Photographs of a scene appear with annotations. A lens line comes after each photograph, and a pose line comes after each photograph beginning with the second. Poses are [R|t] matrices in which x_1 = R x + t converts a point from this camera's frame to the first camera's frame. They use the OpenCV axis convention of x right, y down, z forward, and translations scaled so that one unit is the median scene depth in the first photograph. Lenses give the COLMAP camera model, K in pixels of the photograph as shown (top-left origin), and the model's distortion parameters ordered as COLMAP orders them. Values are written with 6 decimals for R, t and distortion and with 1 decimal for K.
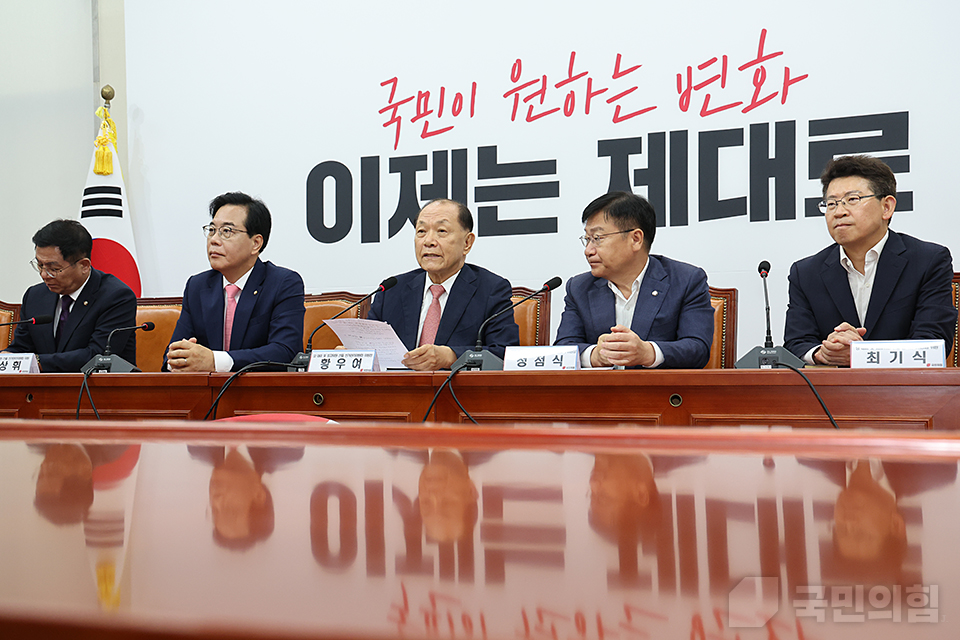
lens RADIAL K [[1173.3, 0, 479.9], [0, 1173.3, 344.3], [0, 0, 1]] dist [0.113961, 0.015400]
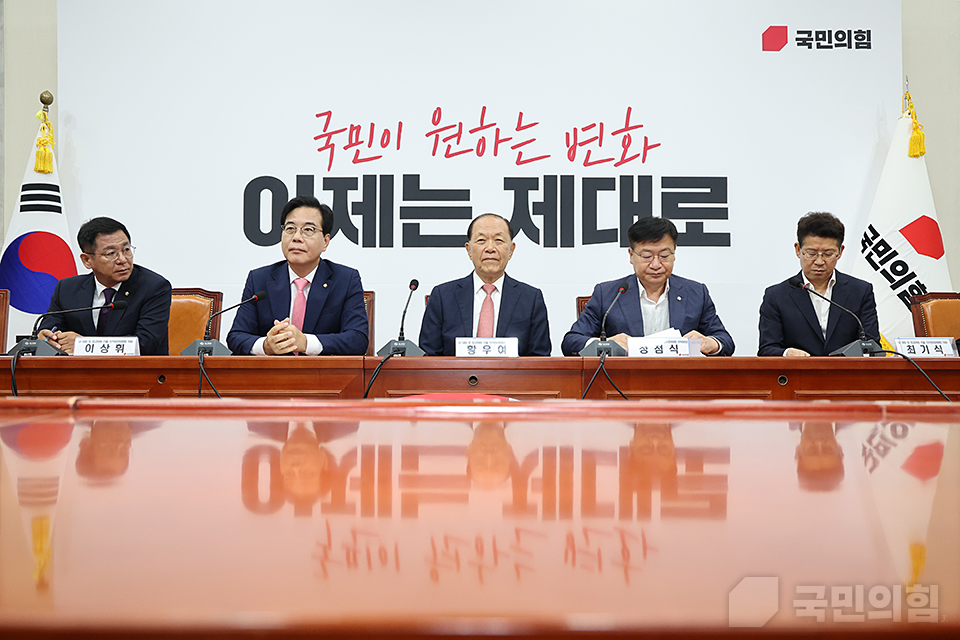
lens RADIAL K [[877.7, 0, 479.9], [0, 877.7, 347.8], [0, 0, 1]] dist [-0.001840, 0.017932]
pose [[0.927099, 0.010411, 0.374673, -0.278777], [-0.014526, 0.999861, 0.008160, 0.004758], [-0.374536, -0.013008, 0.927121, 0.123476]]
